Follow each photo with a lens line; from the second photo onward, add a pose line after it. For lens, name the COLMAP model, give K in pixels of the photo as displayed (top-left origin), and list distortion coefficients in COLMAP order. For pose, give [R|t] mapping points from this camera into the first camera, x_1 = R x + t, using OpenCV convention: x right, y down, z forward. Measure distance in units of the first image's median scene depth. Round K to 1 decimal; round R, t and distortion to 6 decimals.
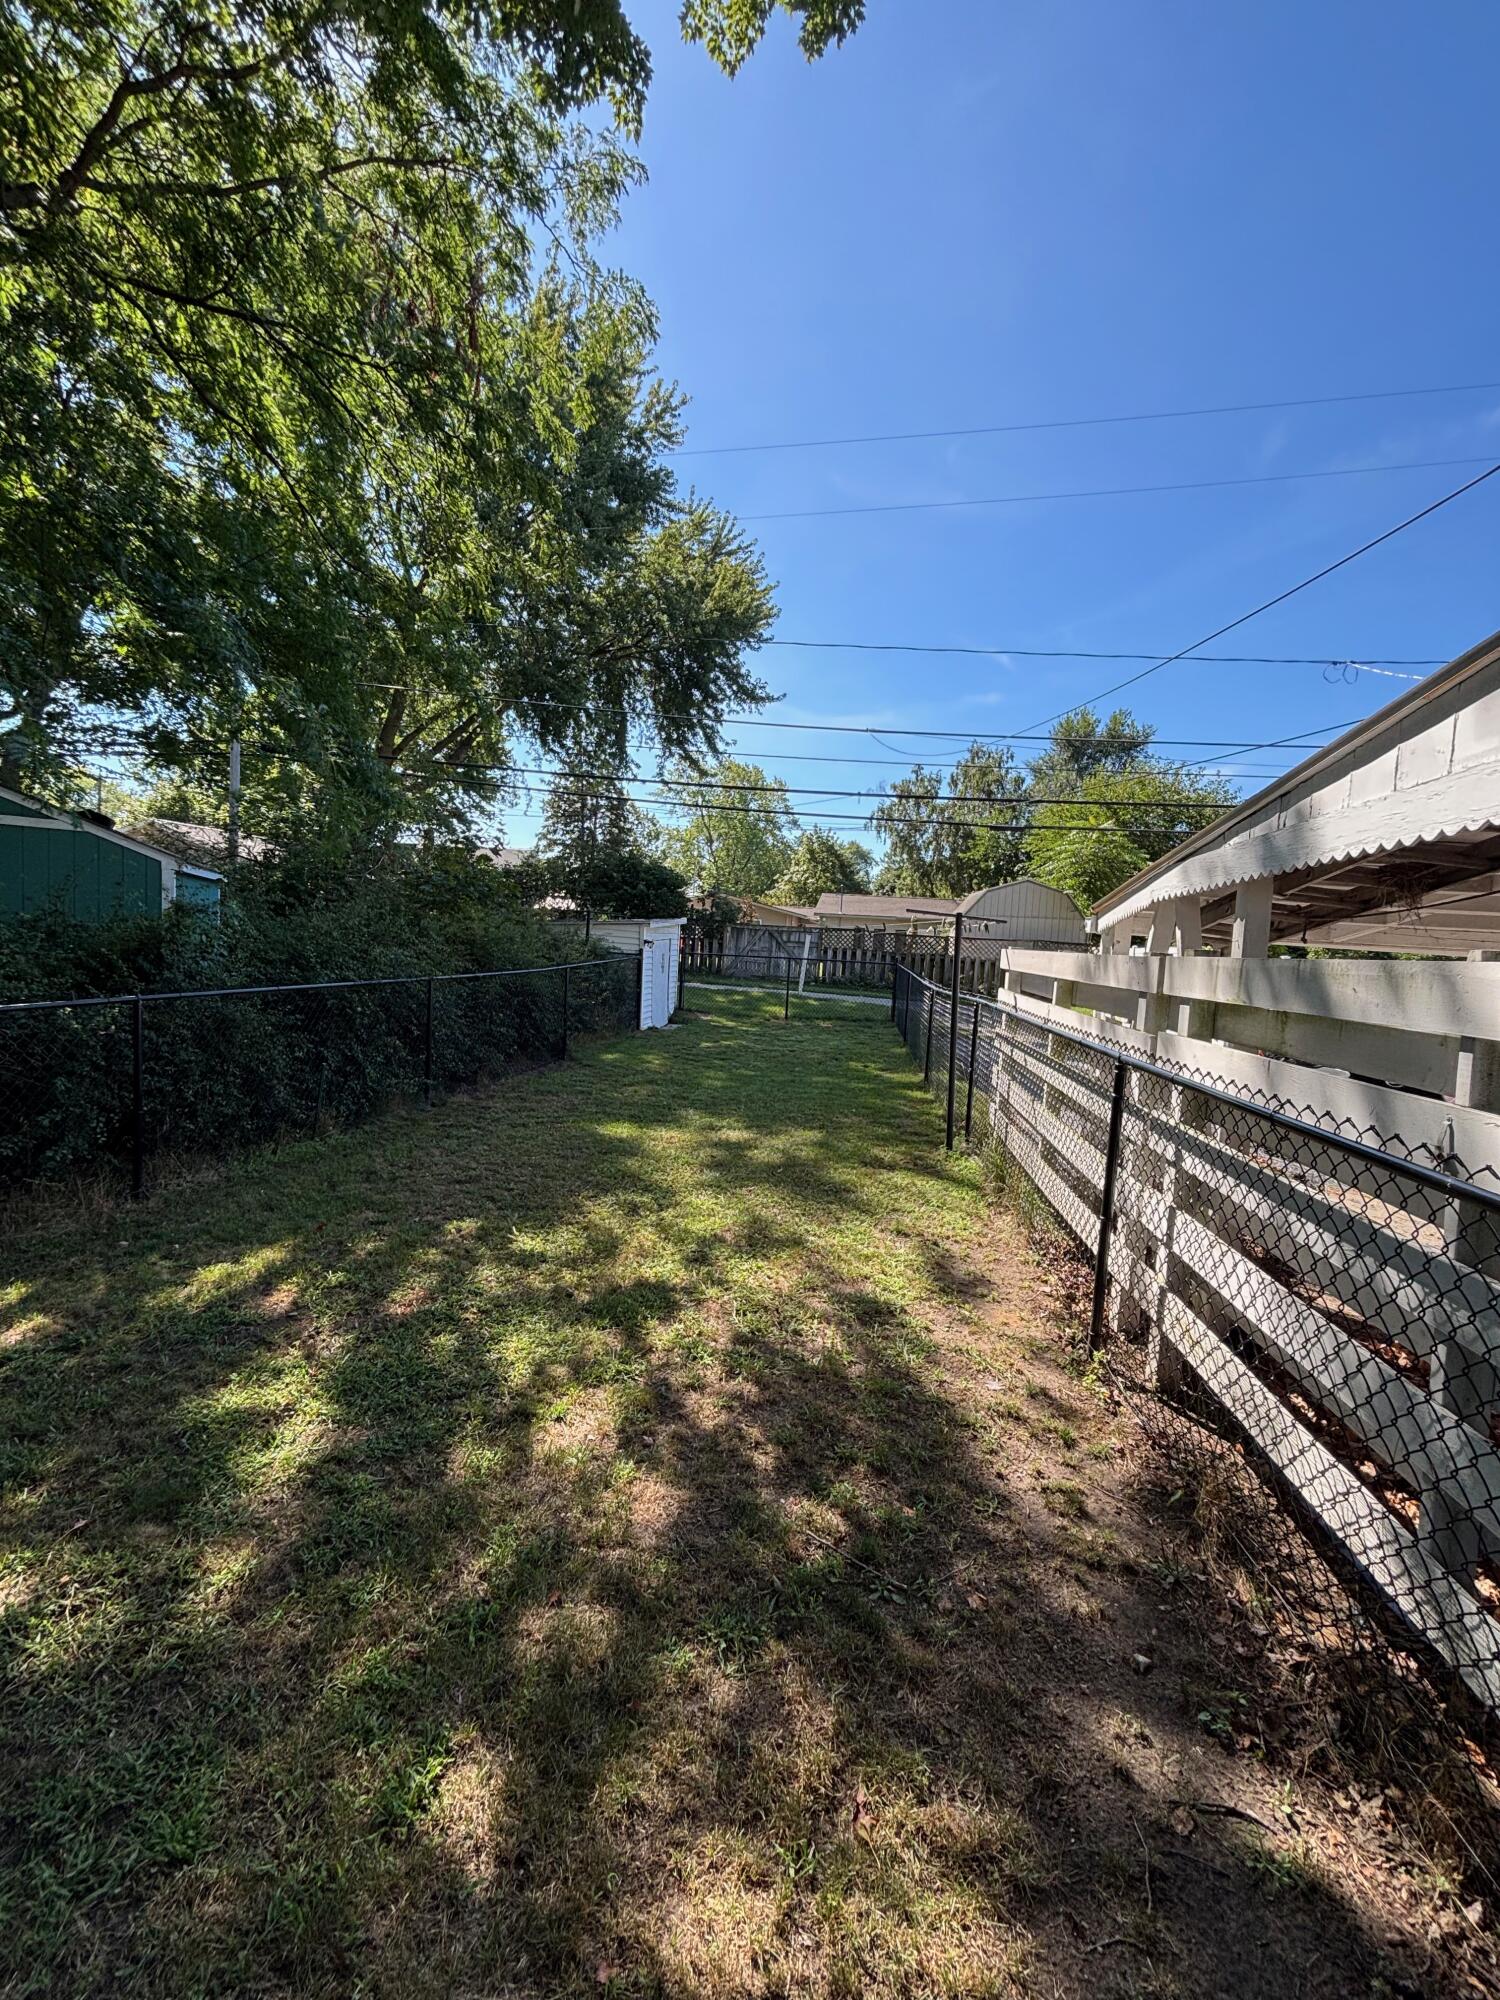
lens RADIAL K [[796.2, 0, 751.7], [0, 796.2, 1013.9], [0, 0, 1]] dist [0.001625, 0.000143]
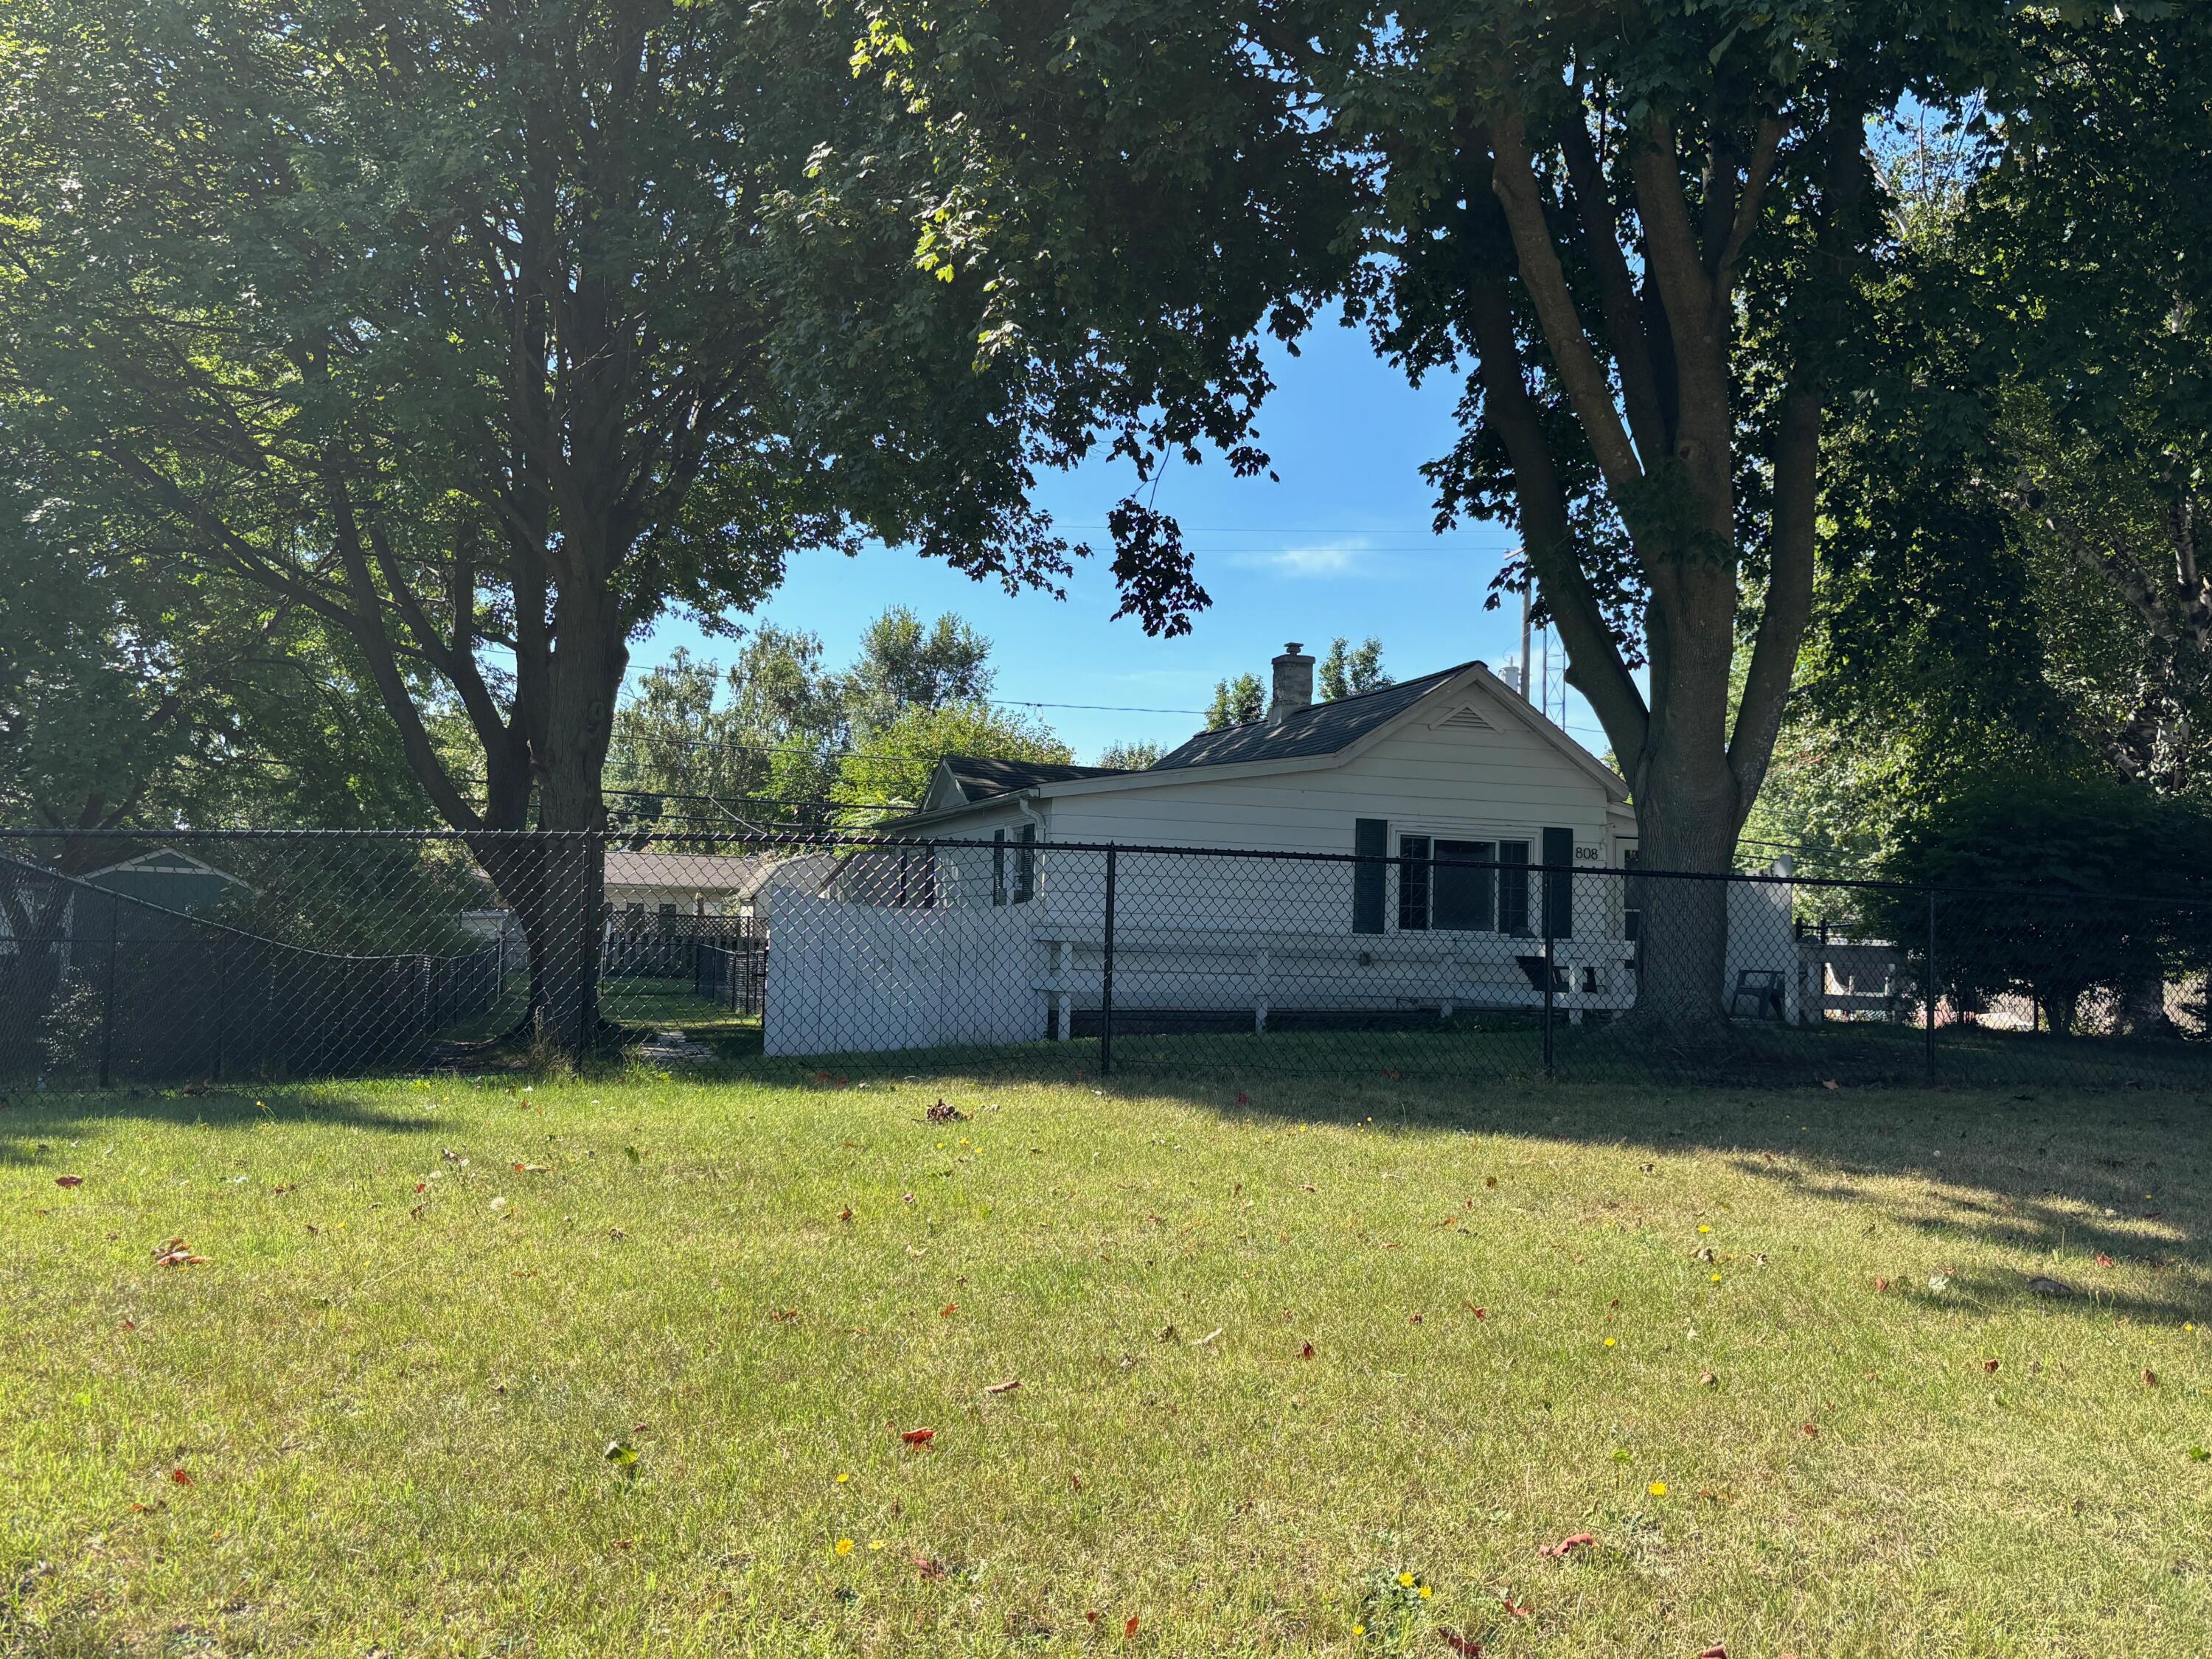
lens RADIAL K [[1838.1, 0, 1106.0], [0, 1838.1, 829.5], [0, 0, 1]] dist [0.097727, -0.000683]
pose [[0.904077, -0.007448, 0.427304, -0.136923], [0.064988, 0.990616, -0.120234, 0.041983], [-0.422399, 0.136471, 0.896078, -0.534650]]
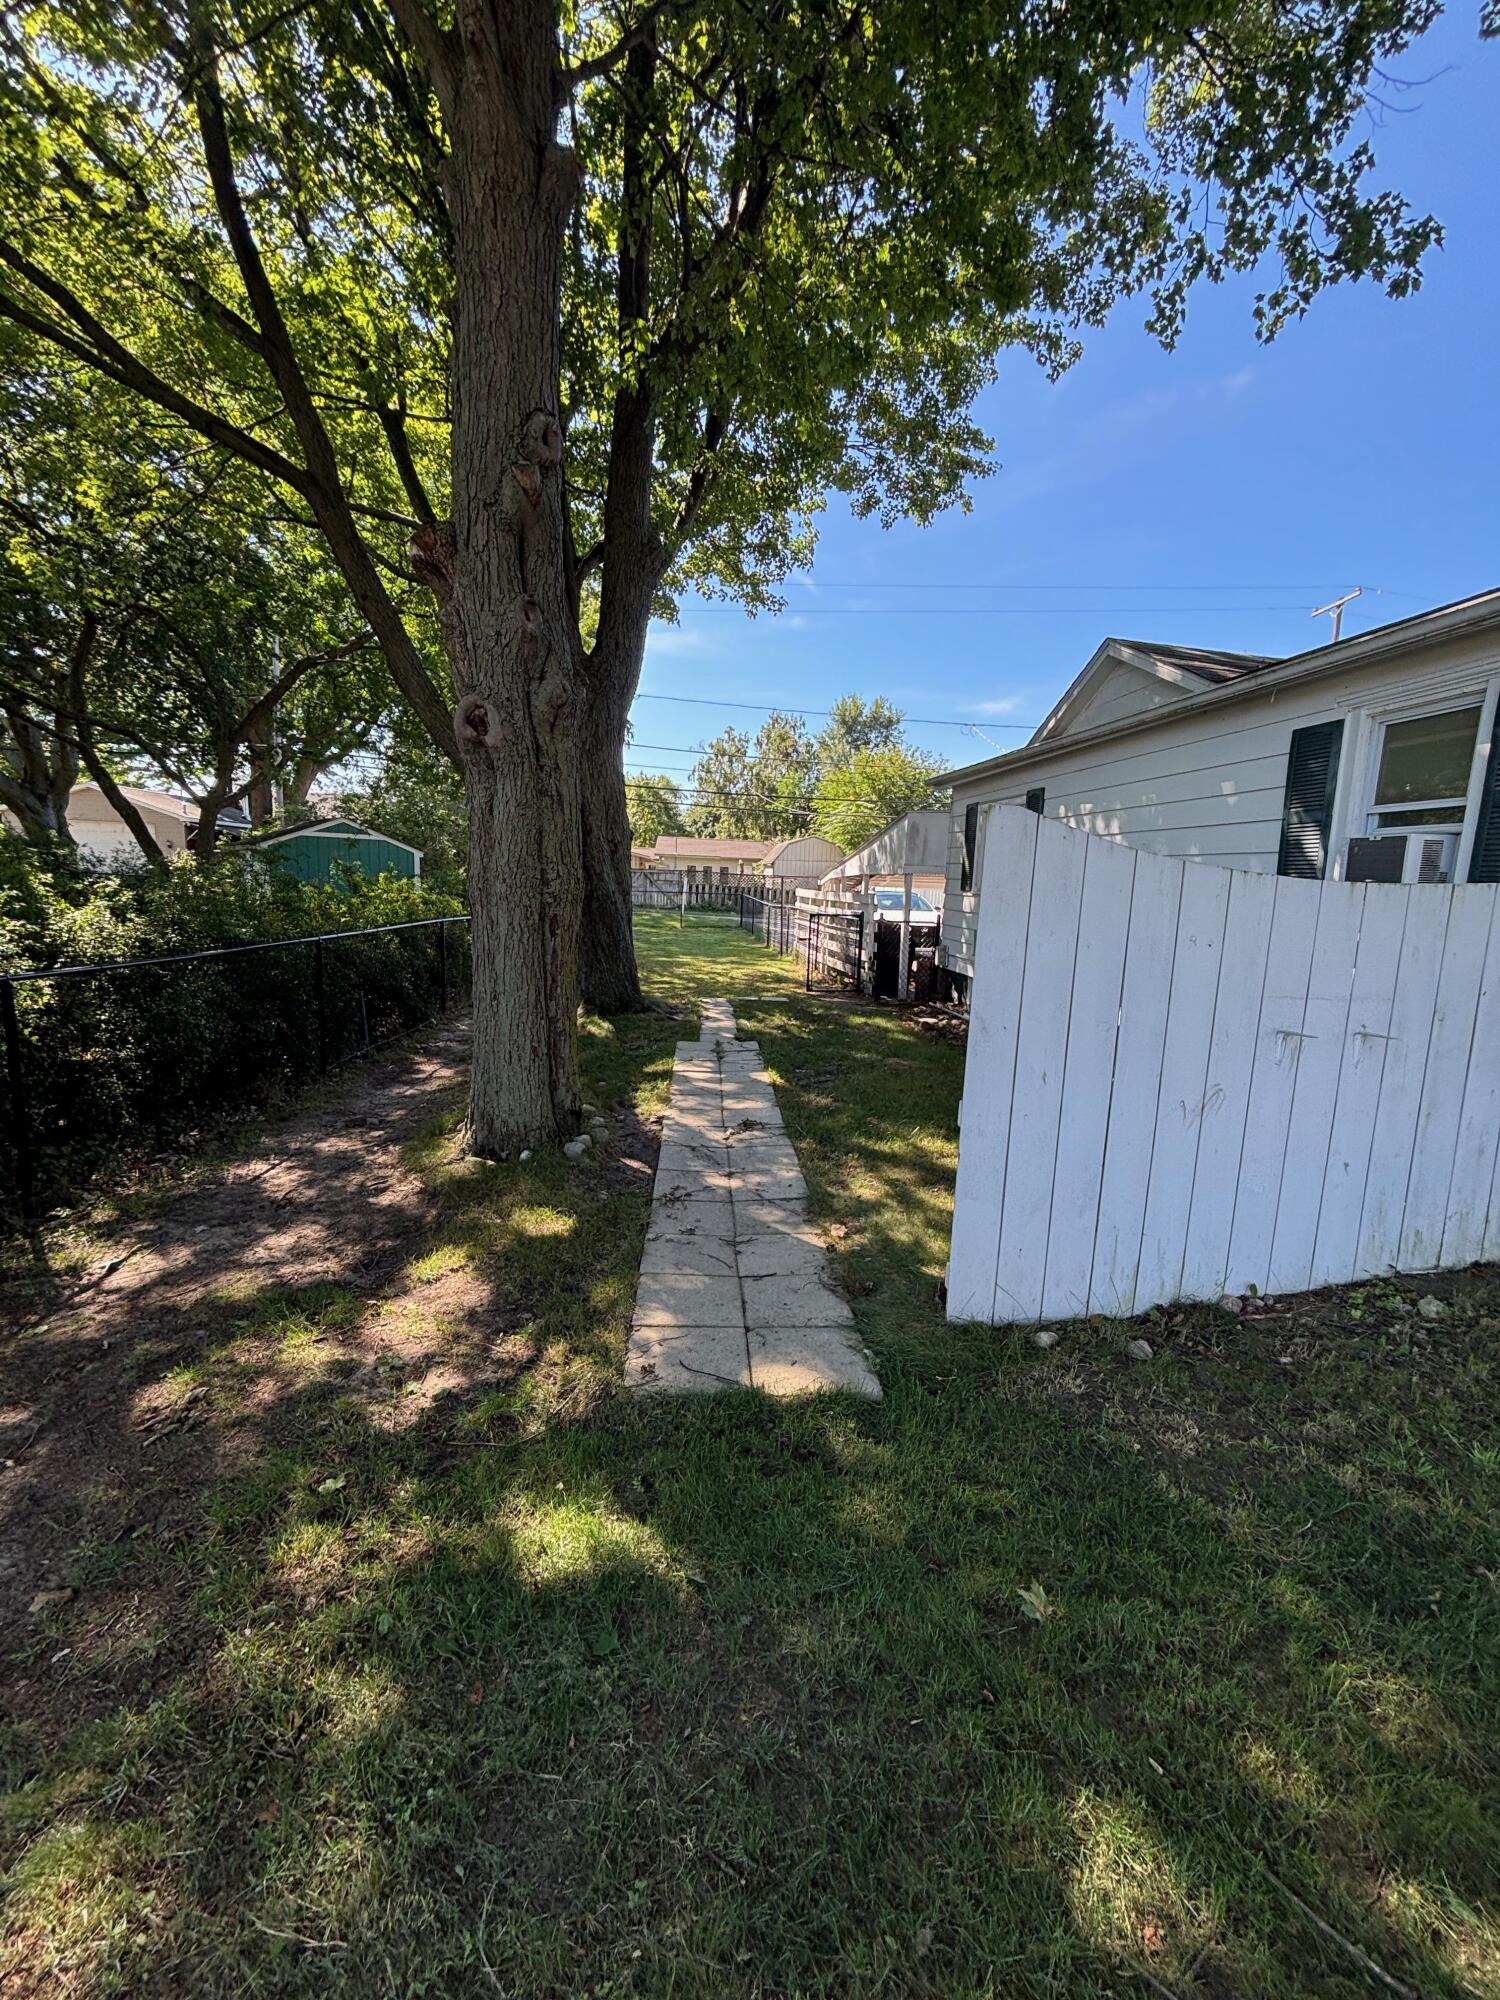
lens RADIAL K [[796.2, 0, 751.7], [0, 796.2, 1013.9], [0, 0, 1]] dist [0.001625, 0.000143]
pose [[0.971188, -0.060941, 0.230391, -0.070371], [0.041078, 0.995089, 0.090055, 0.013758], [-0.234748, -0.077997, 0.968922, -0.235847]]
